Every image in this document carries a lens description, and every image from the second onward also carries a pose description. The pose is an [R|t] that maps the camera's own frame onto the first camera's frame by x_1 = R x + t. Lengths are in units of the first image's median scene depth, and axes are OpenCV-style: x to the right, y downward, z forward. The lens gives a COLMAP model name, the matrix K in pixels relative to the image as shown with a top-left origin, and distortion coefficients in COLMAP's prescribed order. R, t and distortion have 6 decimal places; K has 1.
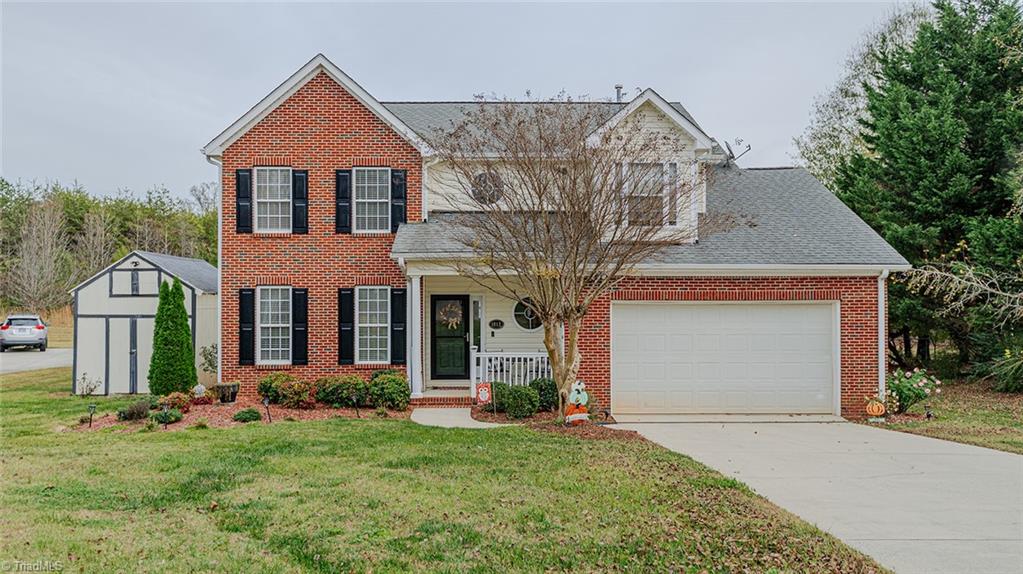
lens RADIAL K [[807.4, 0, 511.3], [0, 807.4, 289.1], [0, 0, 1]] dist [0.006012, -0.003927]
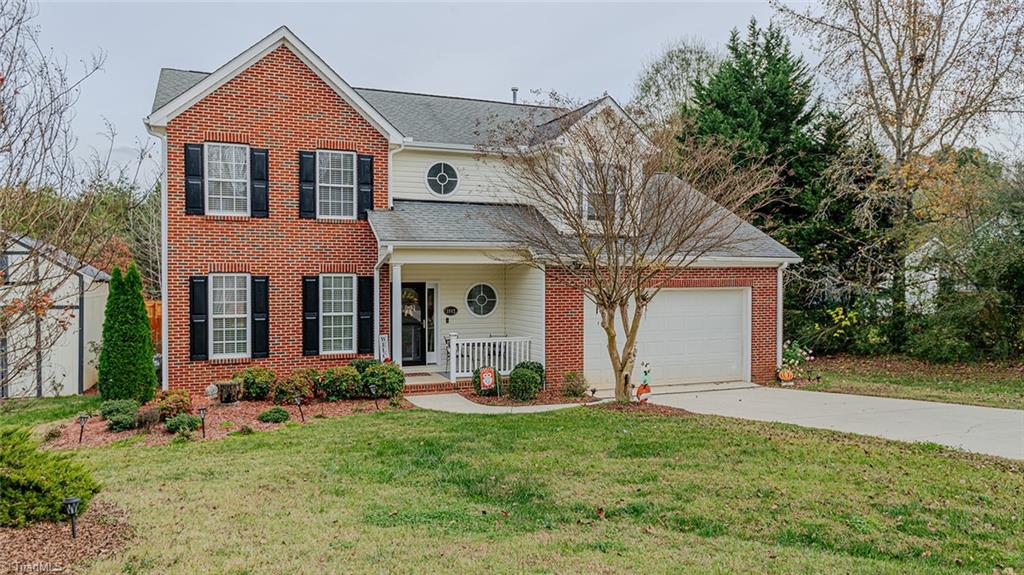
lens RADIAL K [[739.0, 0, 511.2], [0, 739.0, 291.0], [0, 0, 1]] dist [-0.002324, 0.008618]
pose [[0.927262, -0.006454, 0.374357, -0.312430], [-0.002961, 0.999694, 0.024569, -0.005360], [-0.374401, -0.023891, 0.926959, 0.098547]]
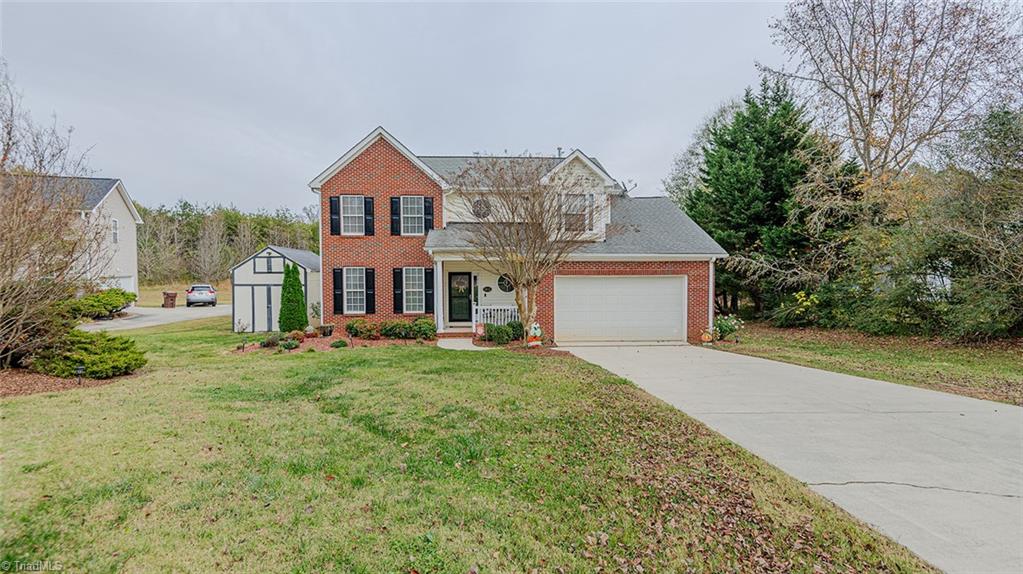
lens RADIAL K [[473.4, 0, 514.2], [0, 473.4, 289.1], [0, 0, 1]] dist [0.015556, -0.009133]
pose [[0.999291, -0.002613, 0.037569, 0.000589], [0.000990, 0.999068, 0.043157, 0.000140], [-0.037646, -0.043089, 0.998362, 0.004839]]
